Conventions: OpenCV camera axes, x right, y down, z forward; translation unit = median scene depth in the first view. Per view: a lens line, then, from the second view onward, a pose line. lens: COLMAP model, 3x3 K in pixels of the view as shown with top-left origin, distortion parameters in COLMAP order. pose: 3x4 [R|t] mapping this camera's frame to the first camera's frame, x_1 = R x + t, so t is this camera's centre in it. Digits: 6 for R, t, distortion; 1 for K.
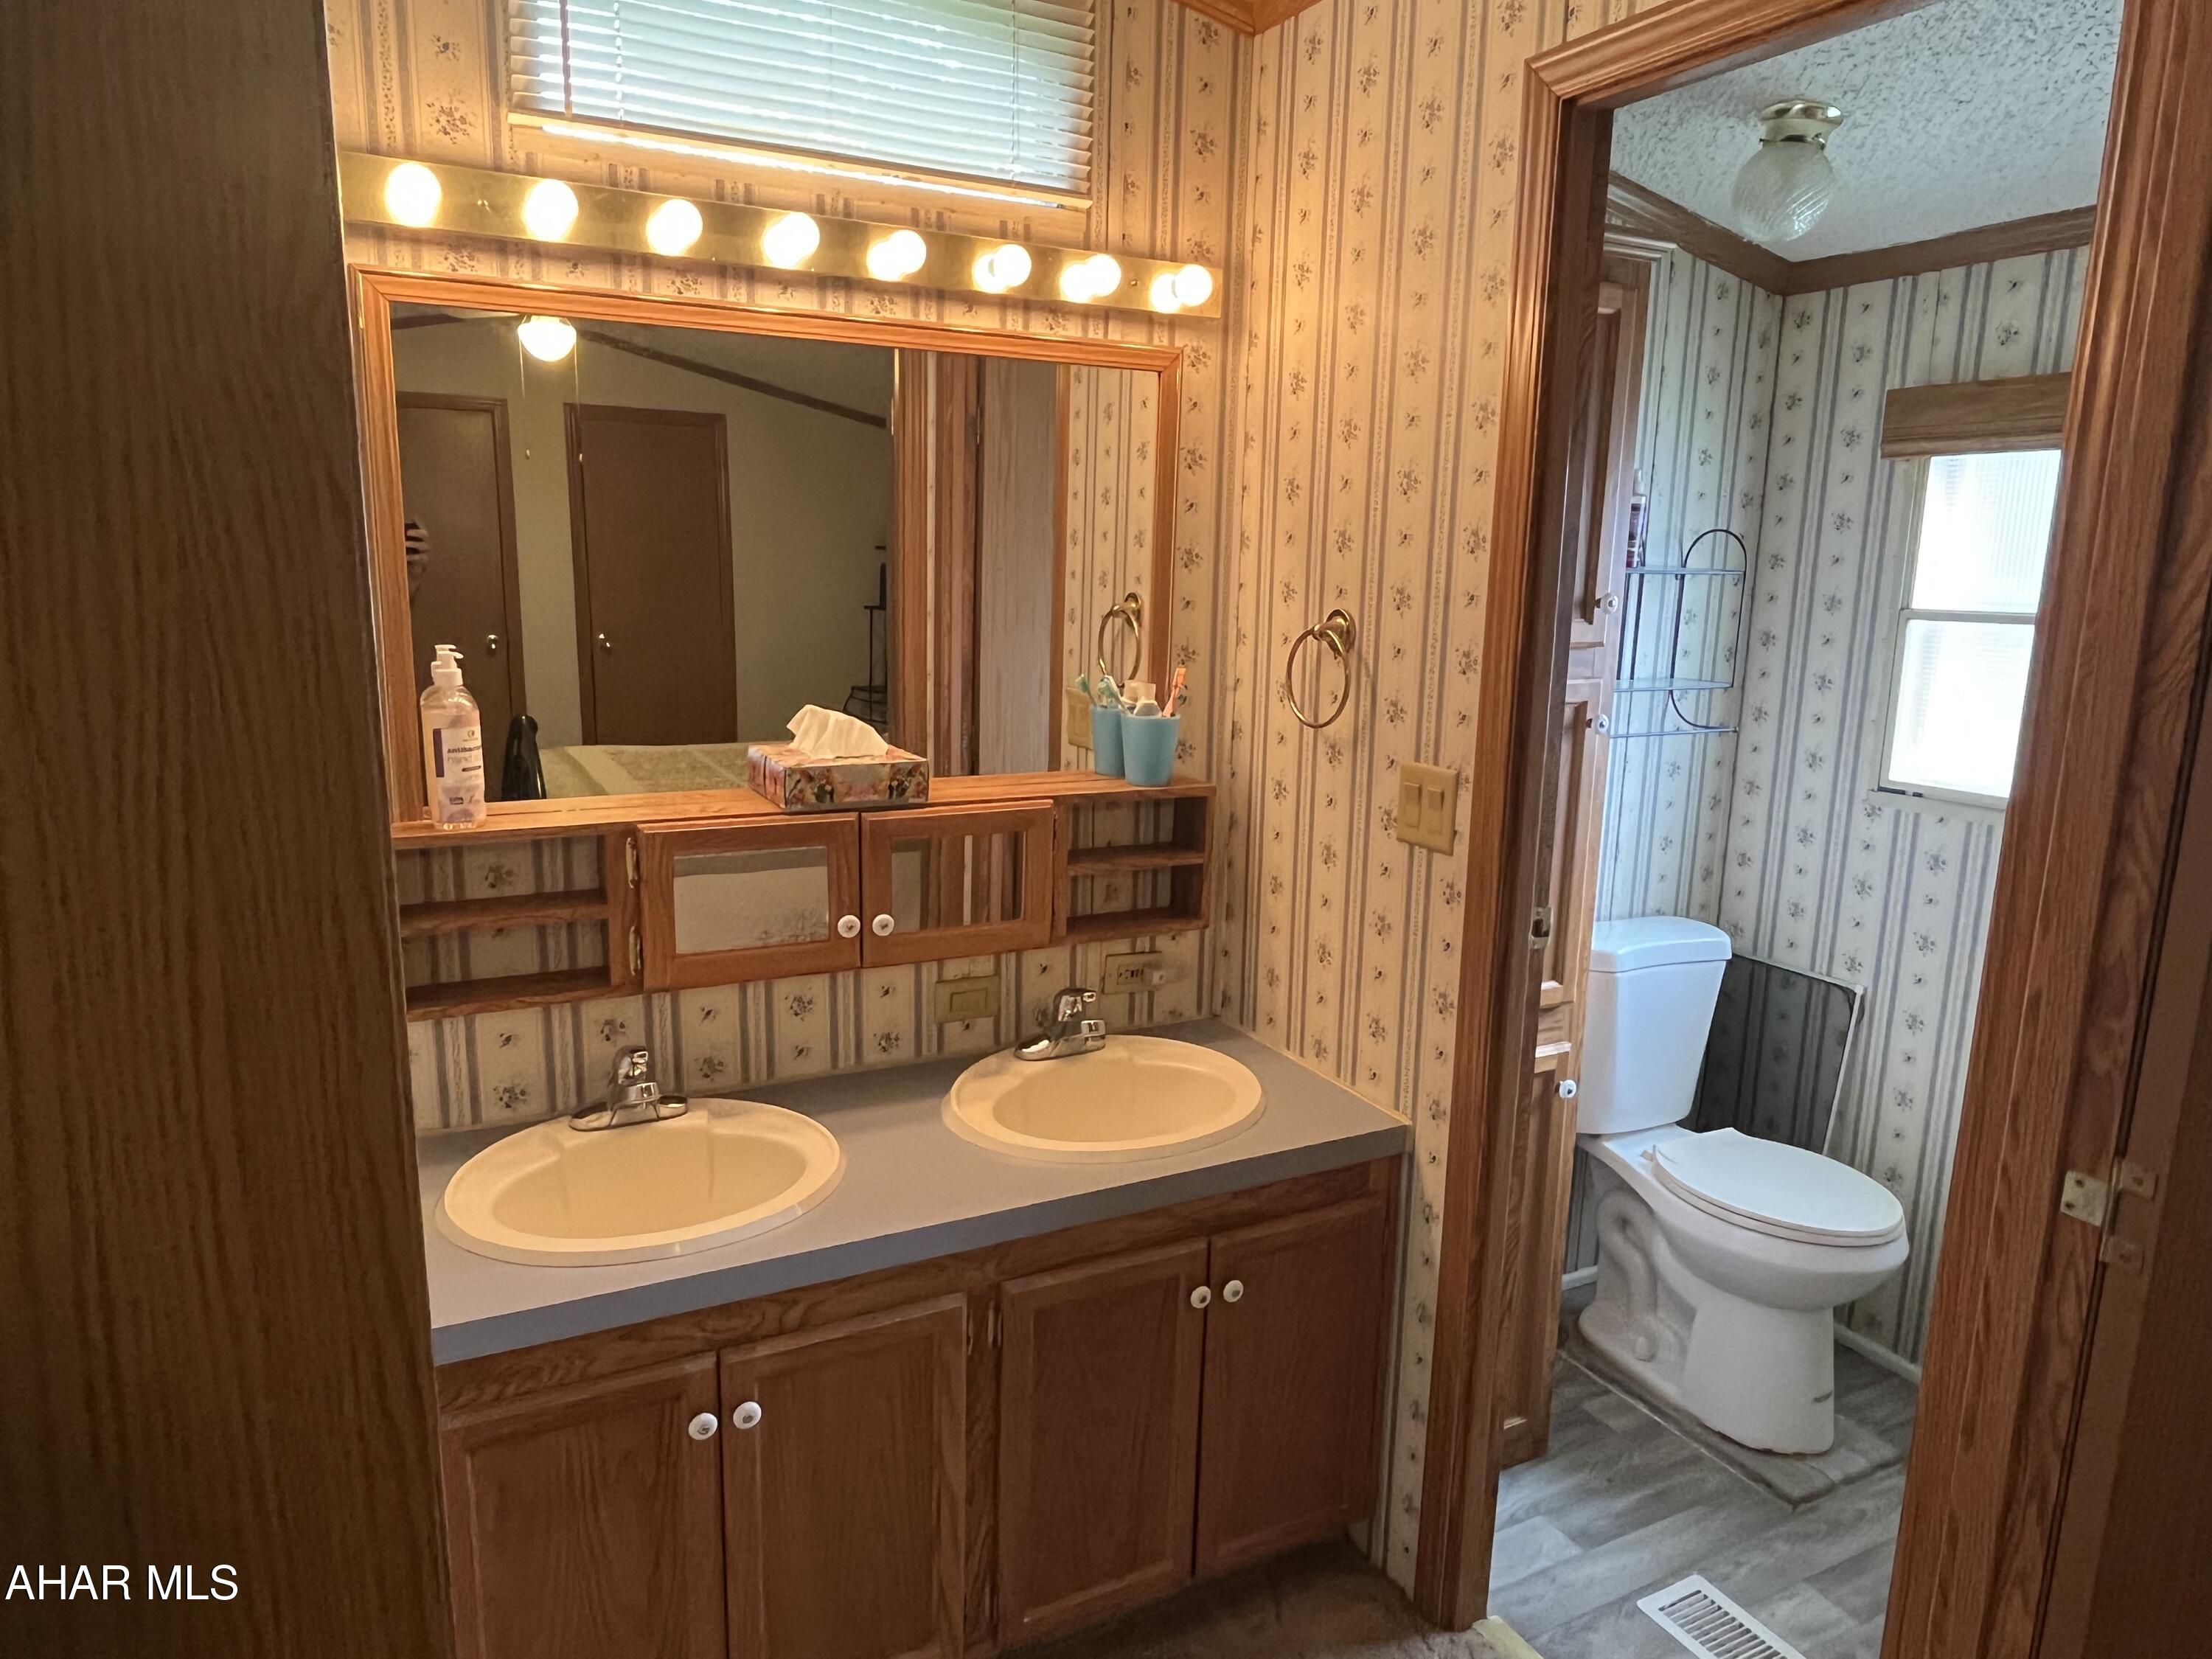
lens RADIAL K [[1402.9, 0, 1092.6], [0, 1402.9, 827.7], [0, 0, 1]] dist [-0.003075, 0.000414]
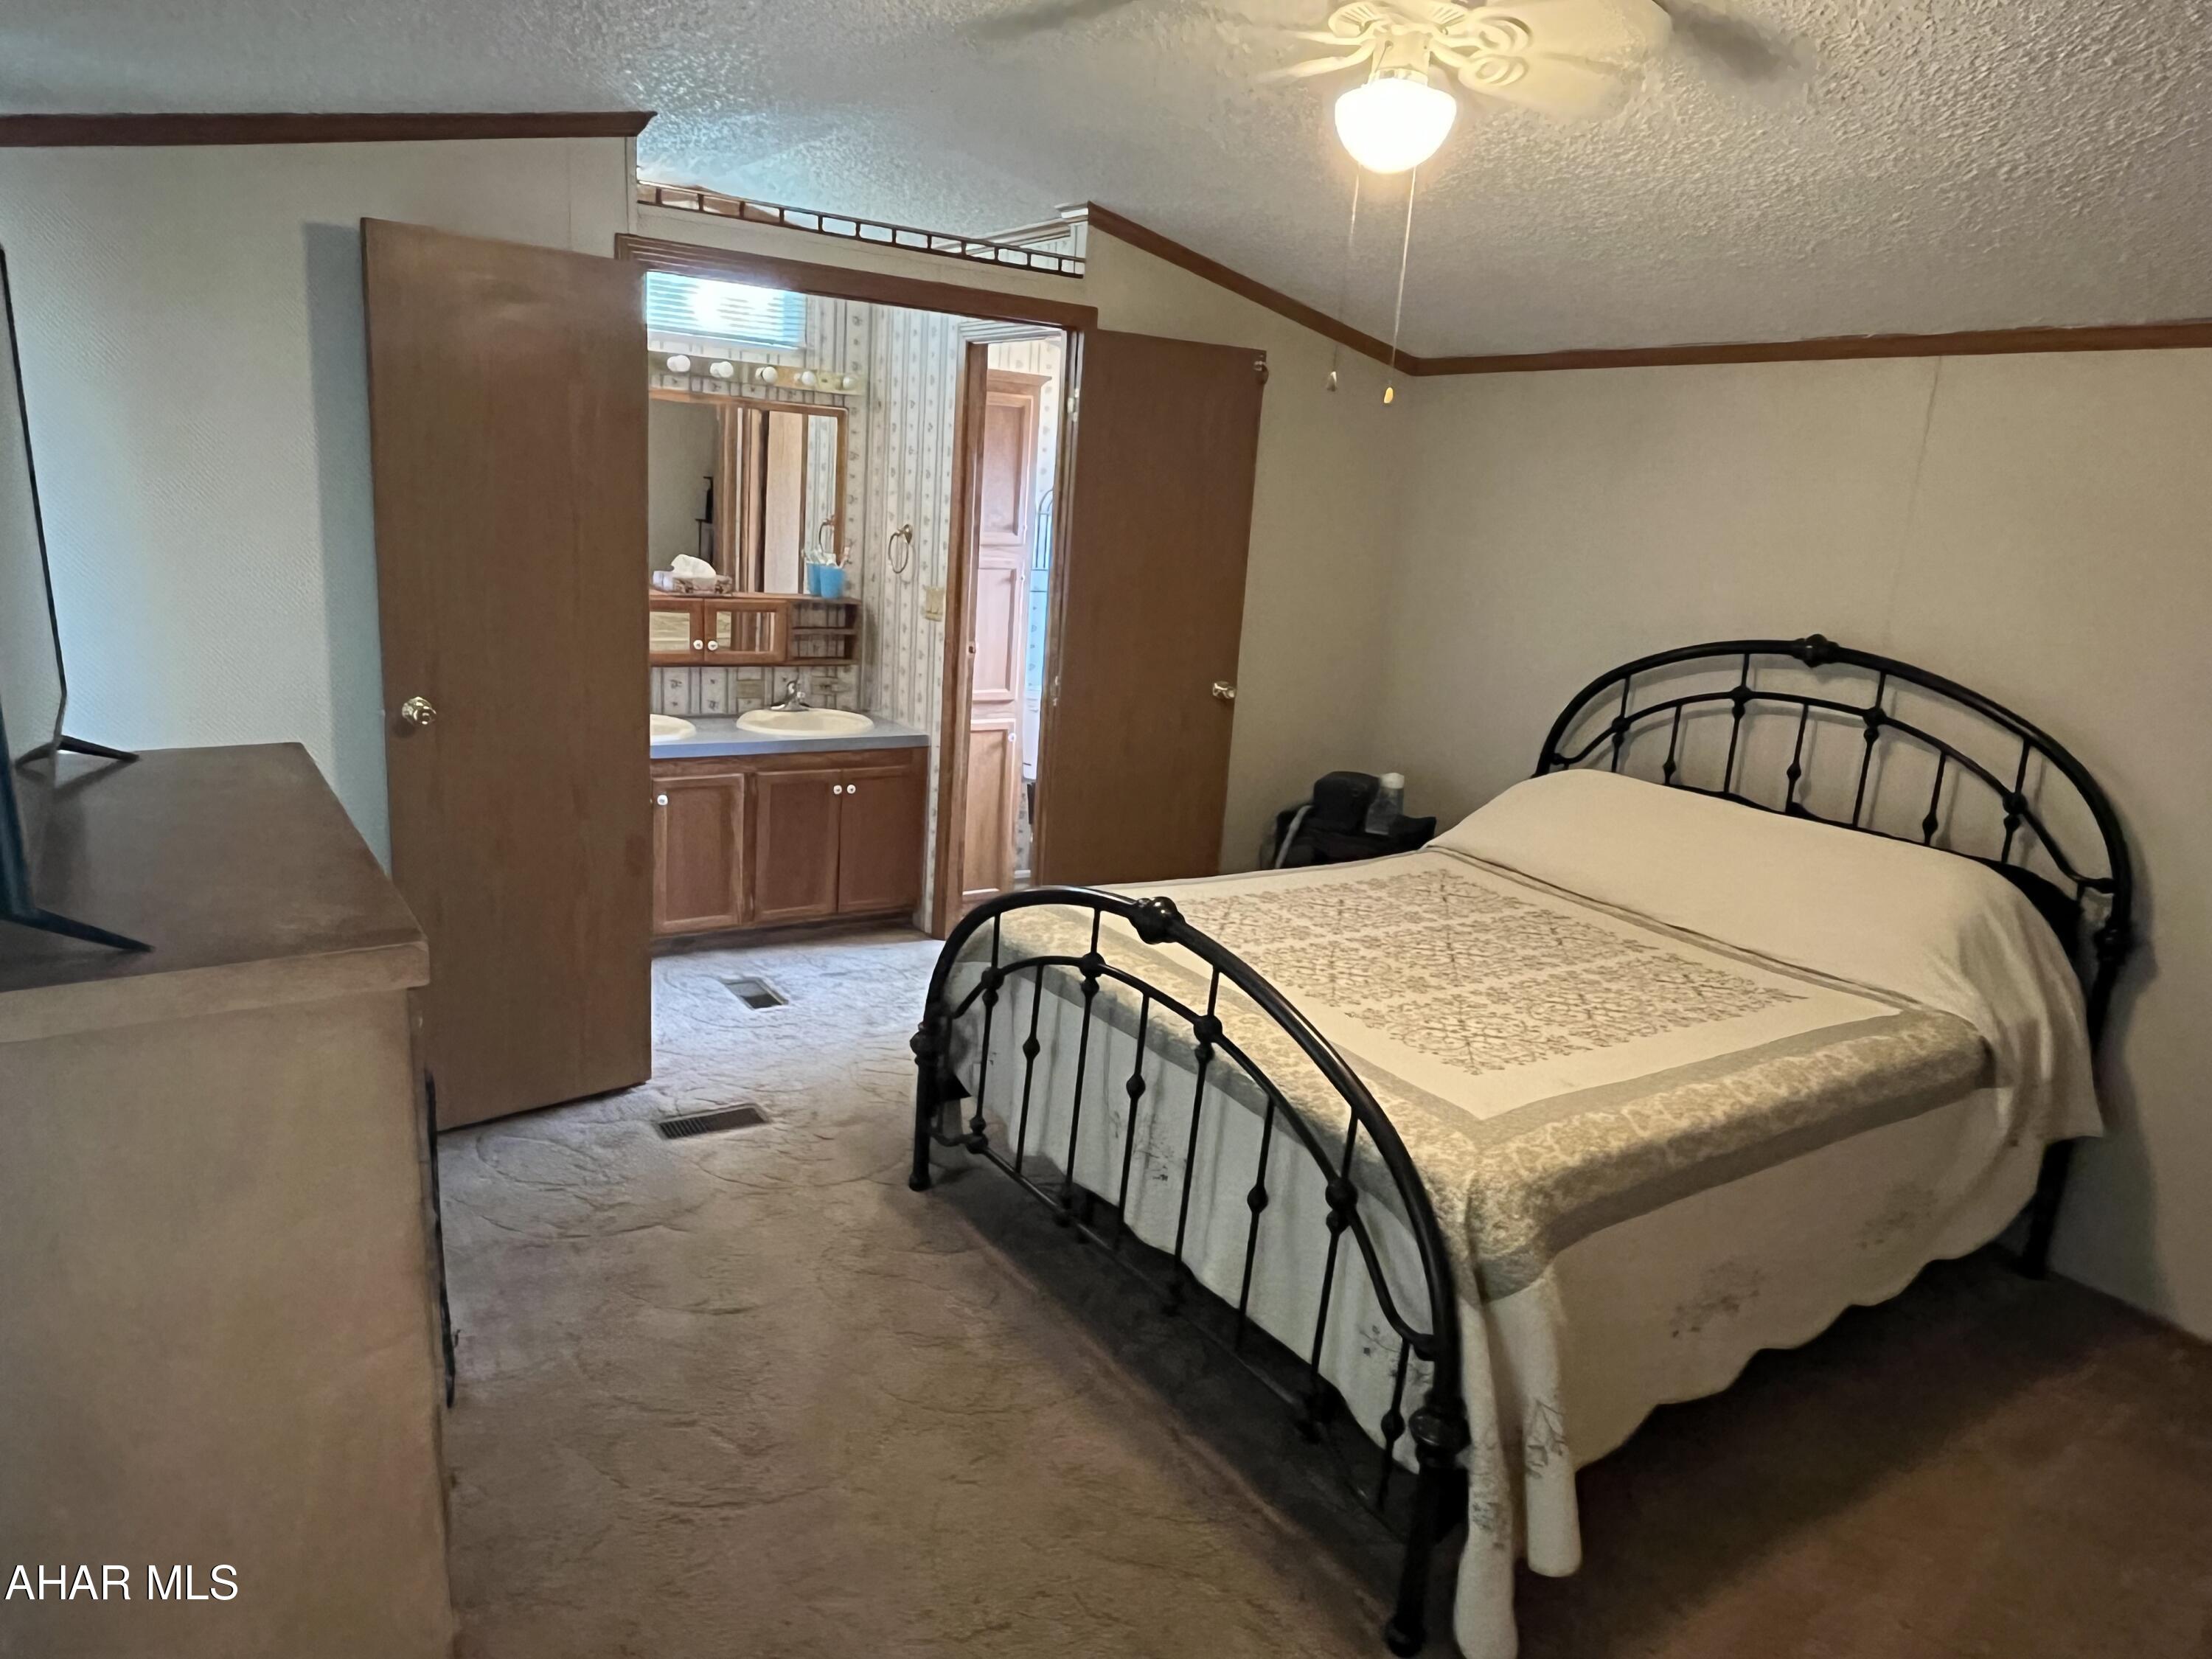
lens RADIAL K [[1402.9, 0, 1092.6], [0, 1402.9, 827.7], [0, 0, 1]] dist [-0.003075, 0.000414]
pose [[0.991250, 0.018887, 0.130643, 0.191756], [-0.024796, 0.998735, 0.043751, 0.260811], [-0.129652, -0.046608, 0.990464, -1.505182]]
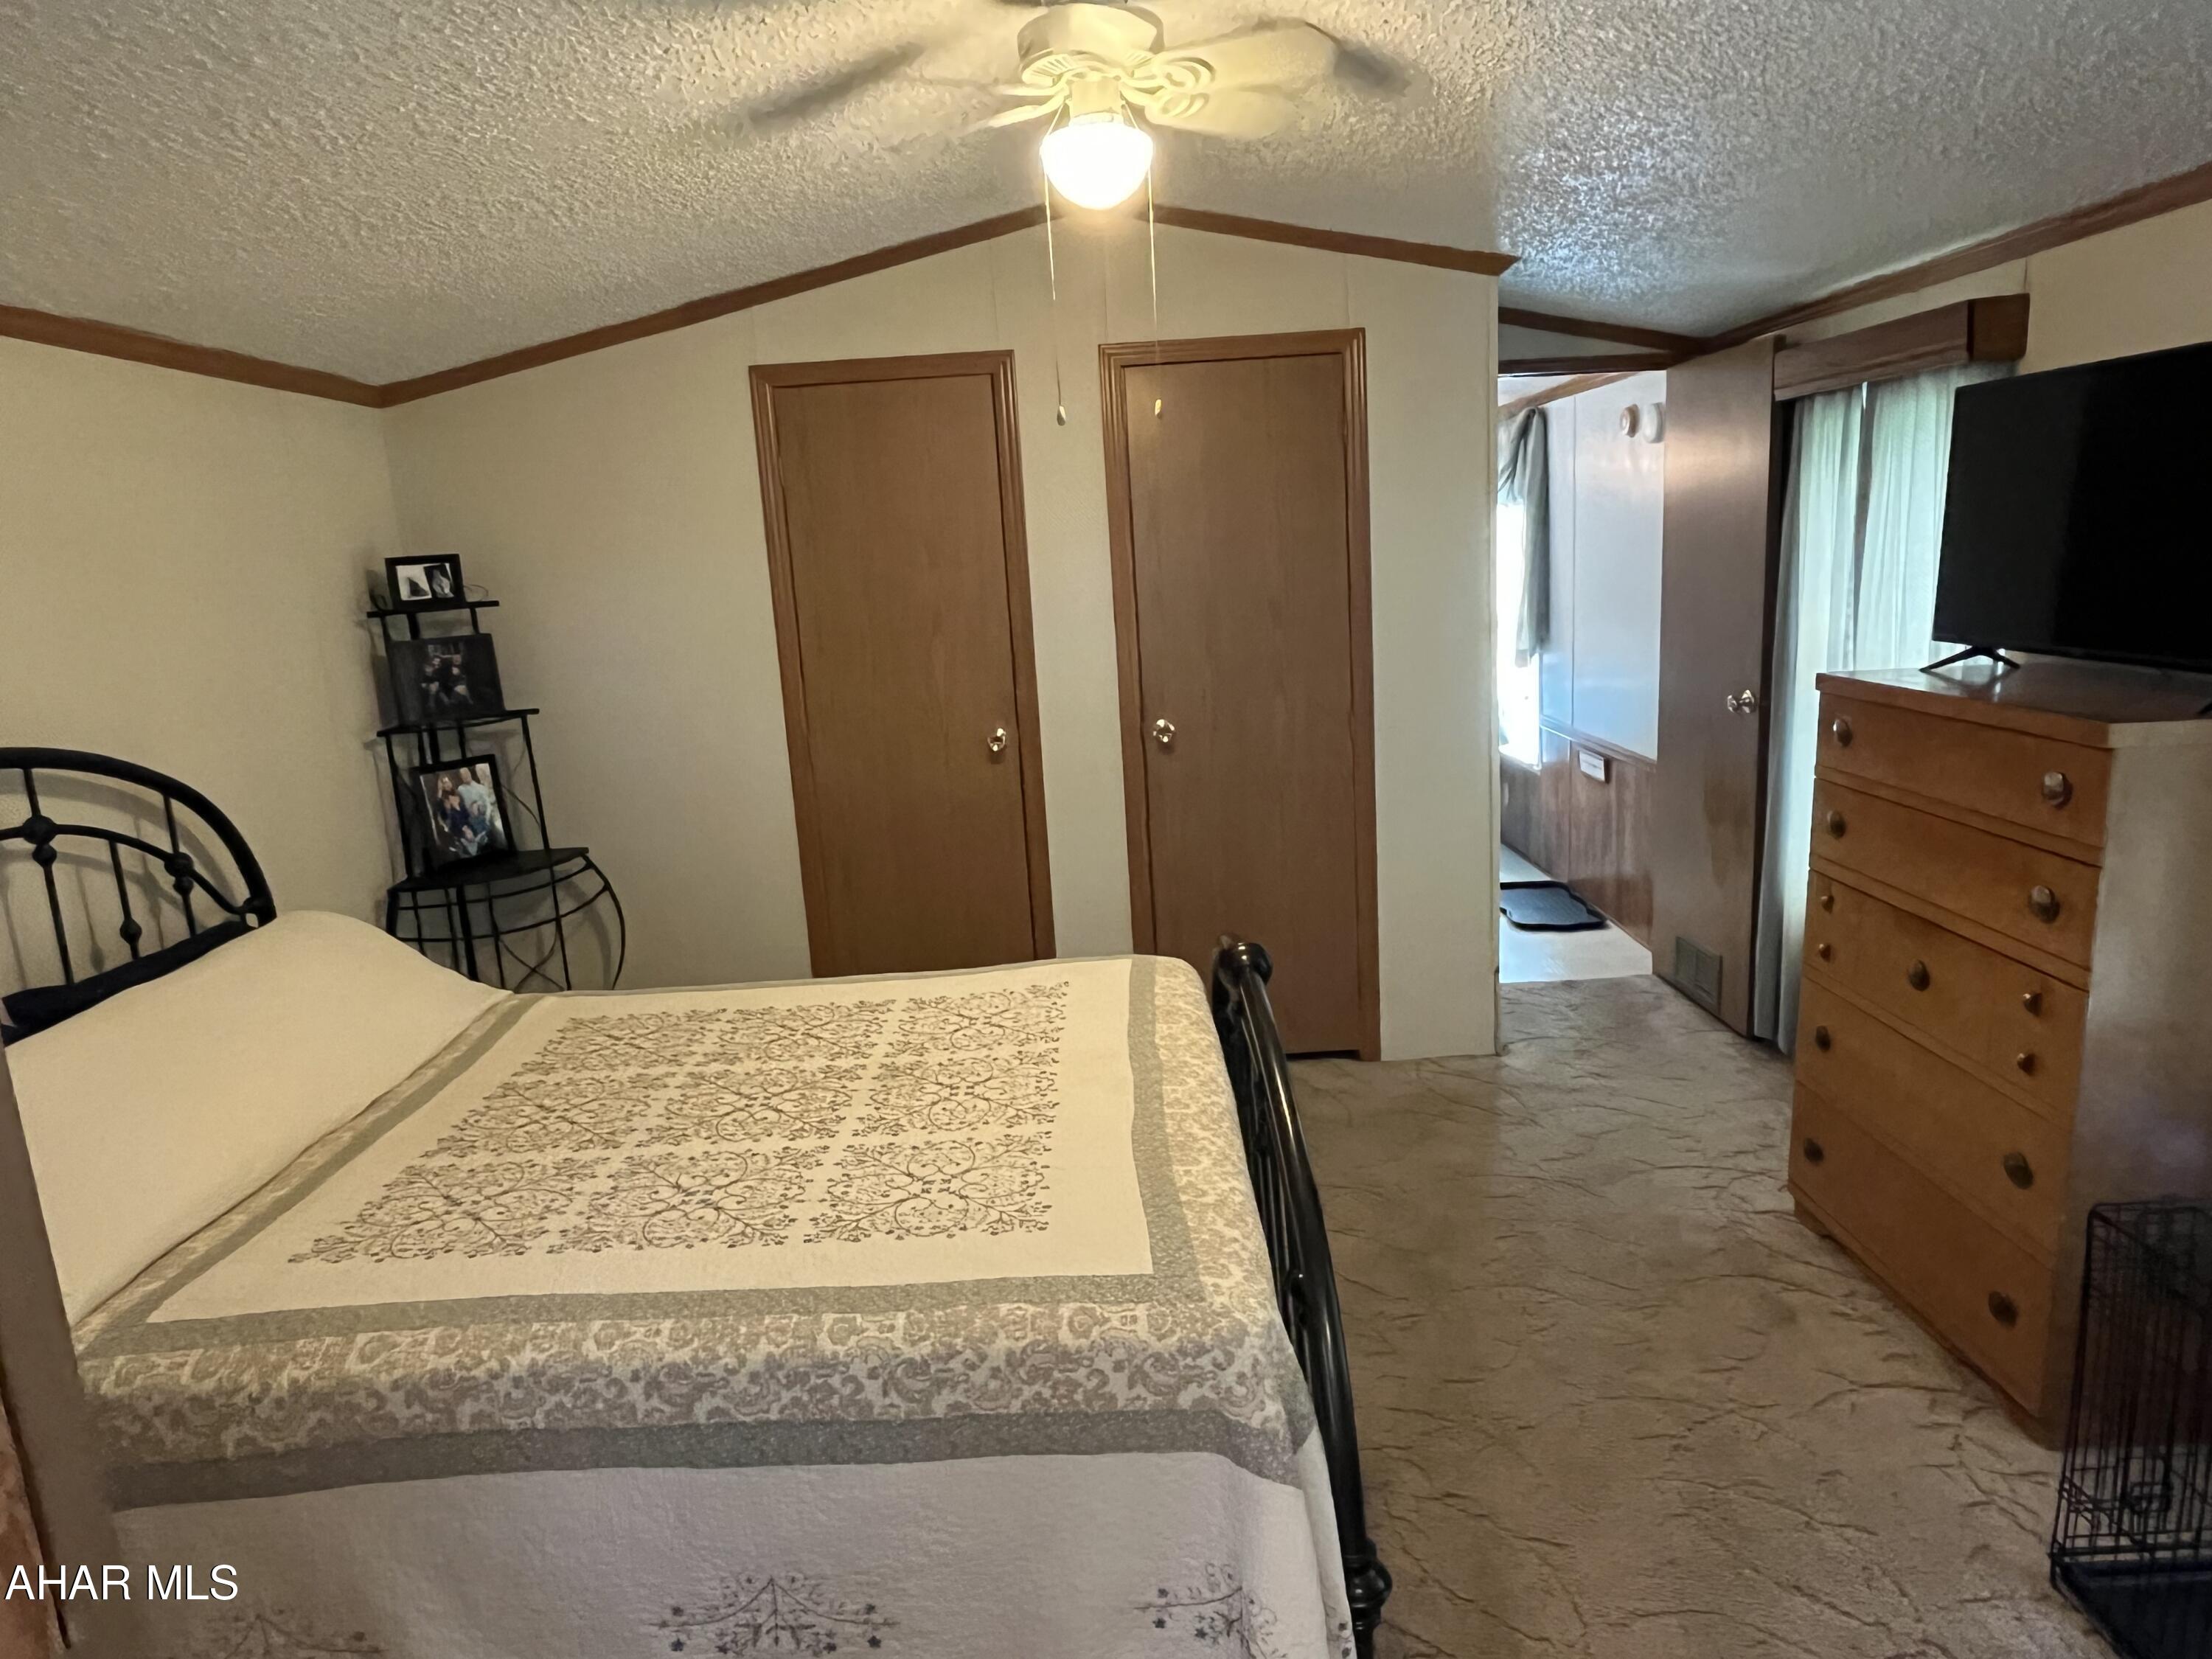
lens RADIAL K [[1402.9, 0, 1092.6], [0, 1402.9, 827.7], [0, 0, 1]] dist [-0.003075, 0.000414]
pose [[-0.893844, -0.058545, 0.444540, -0.094670], [0.124603, 0.919953, 0.371698, -0.419149], [-0.430717, 0.387631, -0.815000, 2.002694]]
